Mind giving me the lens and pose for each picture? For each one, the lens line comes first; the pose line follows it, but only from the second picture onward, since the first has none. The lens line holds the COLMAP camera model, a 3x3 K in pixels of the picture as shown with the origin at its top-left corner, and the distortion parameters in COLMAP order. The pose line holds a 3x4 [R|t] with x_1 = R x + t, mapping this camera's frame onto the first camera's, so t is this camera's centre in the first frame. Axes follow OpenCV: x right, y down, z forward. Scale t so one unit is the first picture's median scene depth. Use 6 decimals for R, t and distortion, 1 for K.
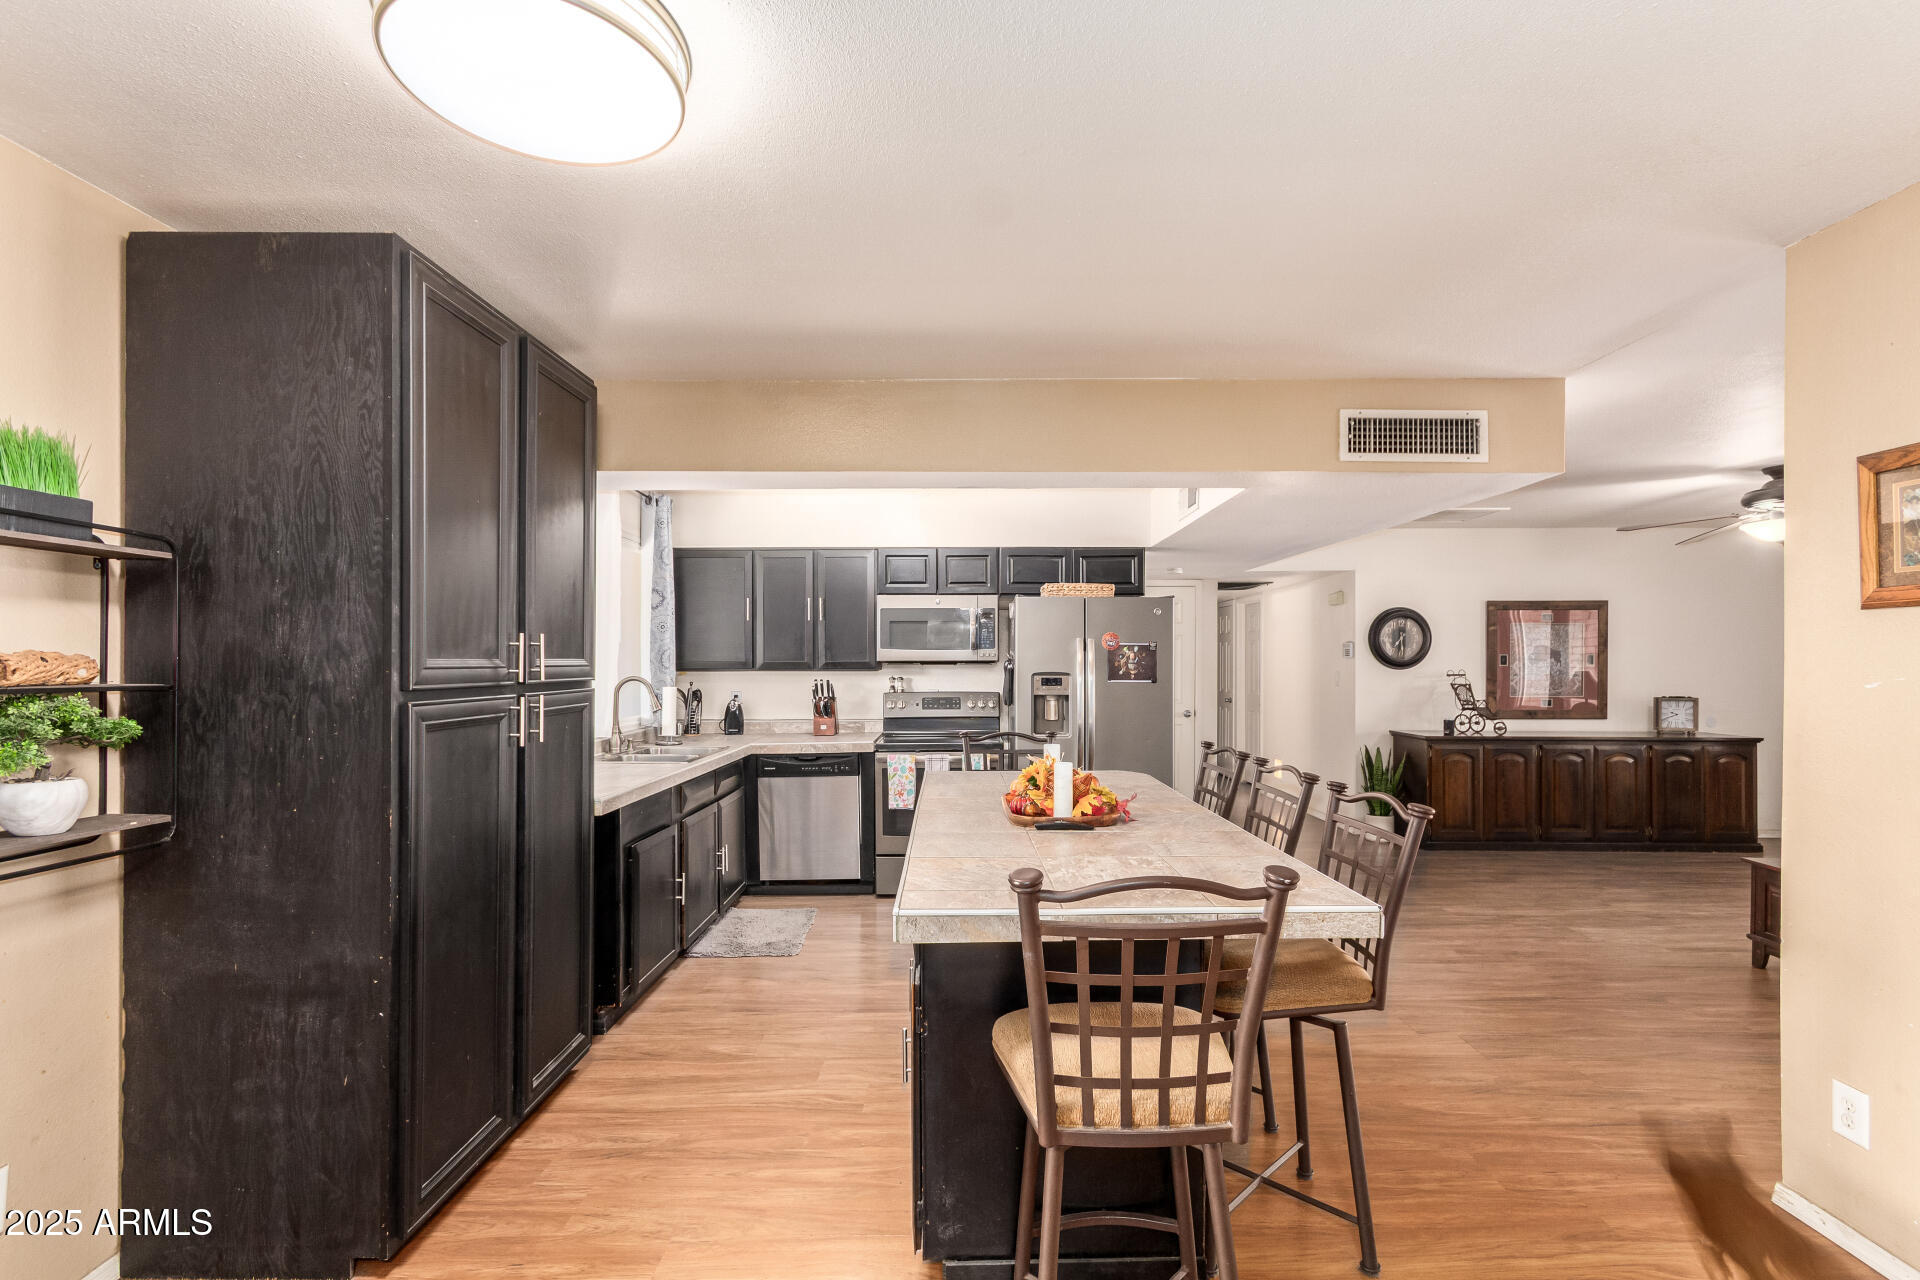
lens RADIAL K [[892.2, 0, 960.3], [0, 892.2, 663.0], [0, 0, 1]] dist [0.003003, 0.003041]
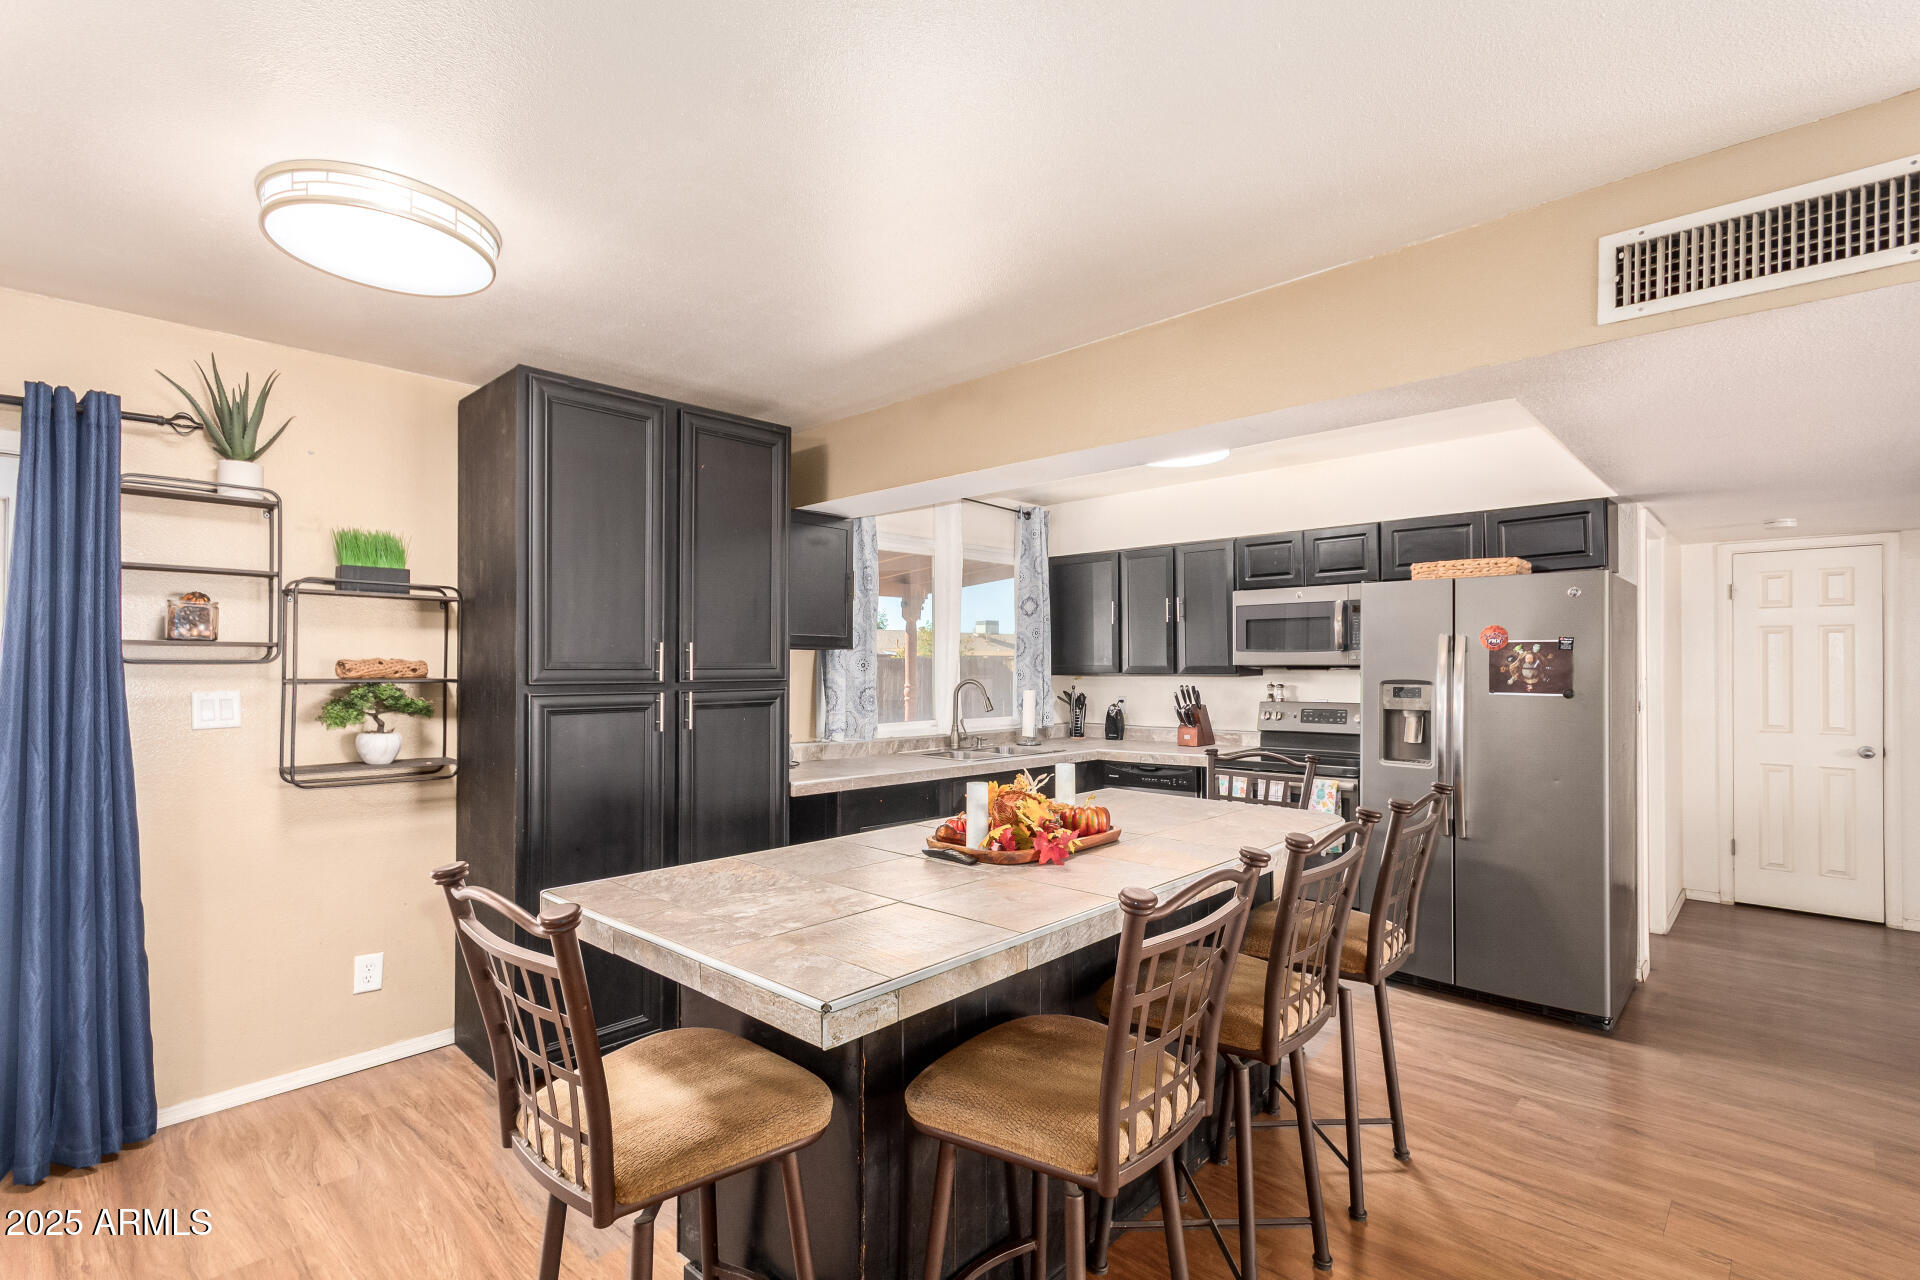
lens RADIAL K [[892.2, 0, 964.7], [0, 892.2, 669.0], [0, 0, 1]] dist [0.003003, 0.003041]
pose [[0.728229, 0.002792, -0.685328, 0.317326], [-0.002829, 0.999995, 0.001069, 0.001089], [0.685328, 0.001160, 0.728234, 0.169652]]
